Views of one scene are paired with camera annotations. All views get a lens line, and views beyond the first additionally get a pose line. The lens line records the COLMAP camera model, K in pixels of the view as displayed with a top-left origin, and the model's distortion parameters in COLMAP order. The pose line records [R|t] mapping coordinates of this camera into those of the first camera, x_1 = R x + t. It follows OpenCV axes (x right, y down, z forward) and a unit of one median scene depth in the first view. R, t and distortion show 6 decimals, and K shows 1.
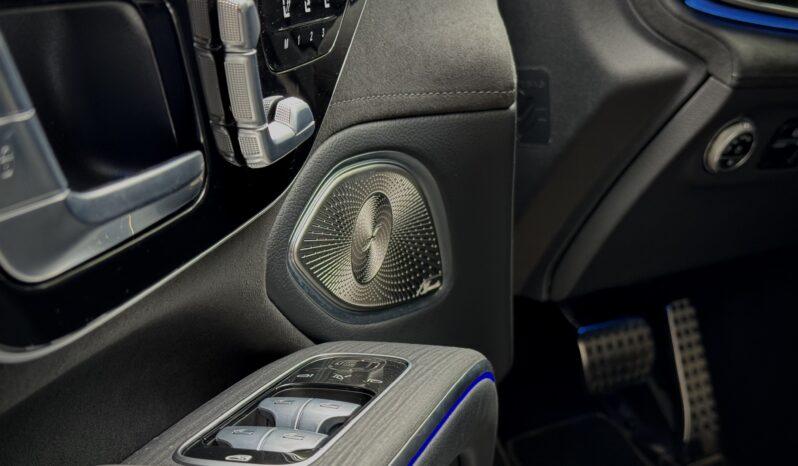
lens RADIAL K [[1106.1, 0, 399.0], [0, 1106.1, 233.0], [0, 0, 1]] dist [0.140752, -0.009430]
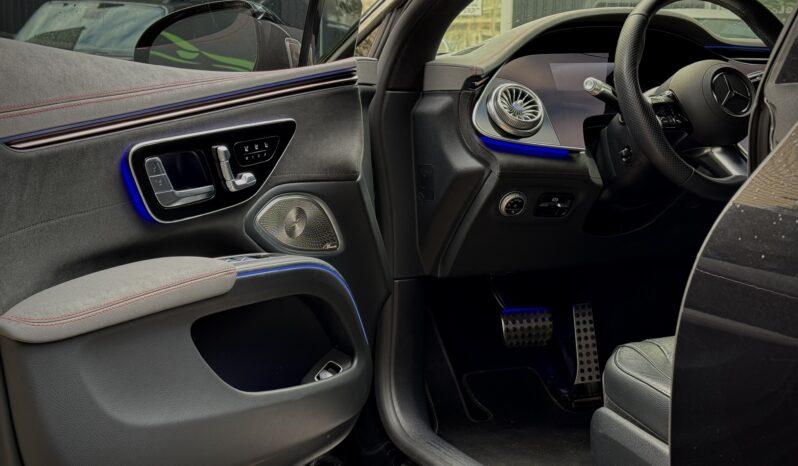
lens RADIAL K [[1106.1, 0, 399.0], [0, 1106.1, 233.0], [0, 0, 1]] dist [0.140752, -0.009430]
pose [[0.976149, 0.042878, -0.212826, 0.746168], [-0.058057, 0.996157, -0.065584, 0.180017], [0.209196, 0.076376, 0.974886, -1.542004]]
